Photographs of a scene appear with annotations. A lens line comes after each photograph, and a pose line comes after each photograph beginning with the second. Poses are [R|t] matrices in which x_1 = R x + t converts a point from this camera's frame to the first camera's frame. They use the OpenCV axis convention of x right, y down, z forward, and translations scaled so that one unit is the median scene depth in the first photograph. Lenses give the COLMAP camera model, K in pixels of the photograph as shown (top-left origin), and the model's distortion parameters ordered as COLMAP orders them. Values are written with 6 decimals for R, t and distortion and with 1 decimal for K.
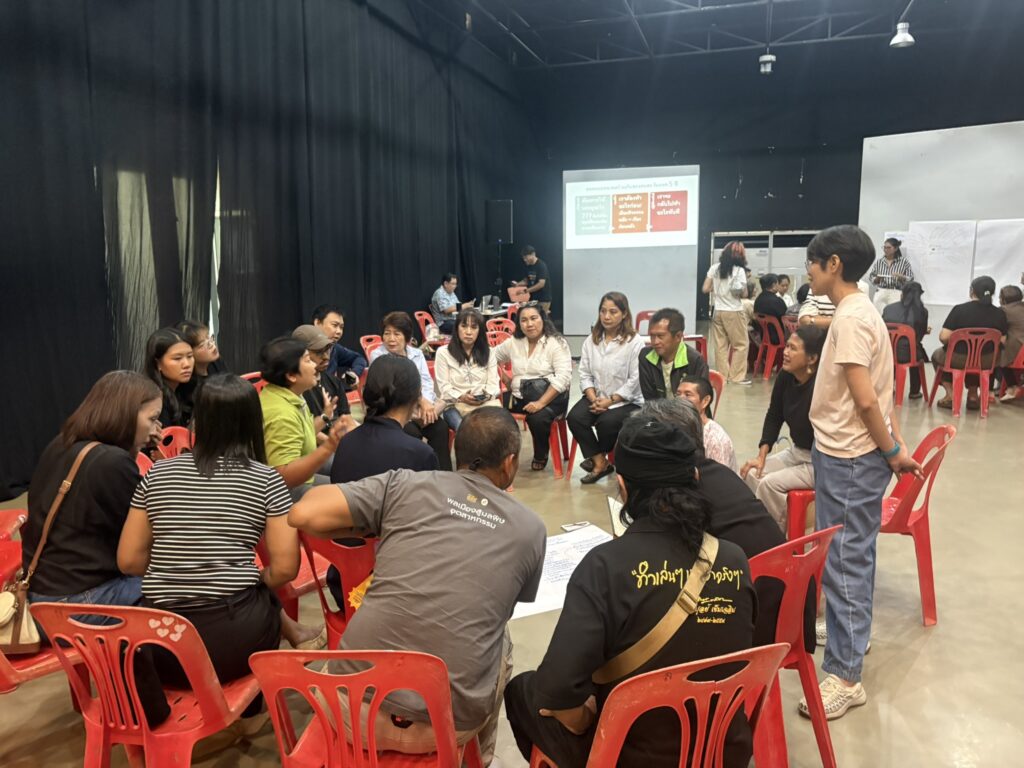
lens RADIAL K [[782.0, 0, 509.8], [0, 782.0, 372.8], [0, 0, 1]] dist [0.035627, -0.044312]
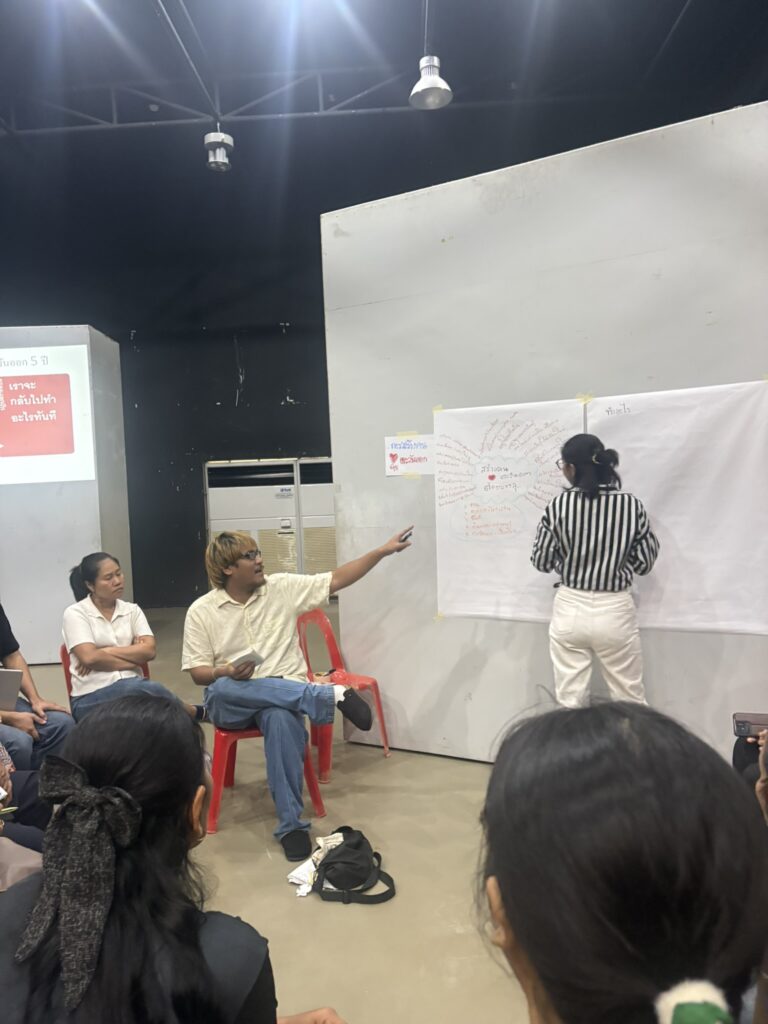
lens RADIAL K [[782.0, 0, 385.6], [0, 782.0, 517.5], [0, 0, 1]] dist [0.035627, -0.044312]
pose [[0.964478, -0.034631, 0.261885, 0.286473], [0.066116, 0.991463, -0.112383, -0.072119], [-0.255757, 0.125706, 0.958533, 0.479497]]
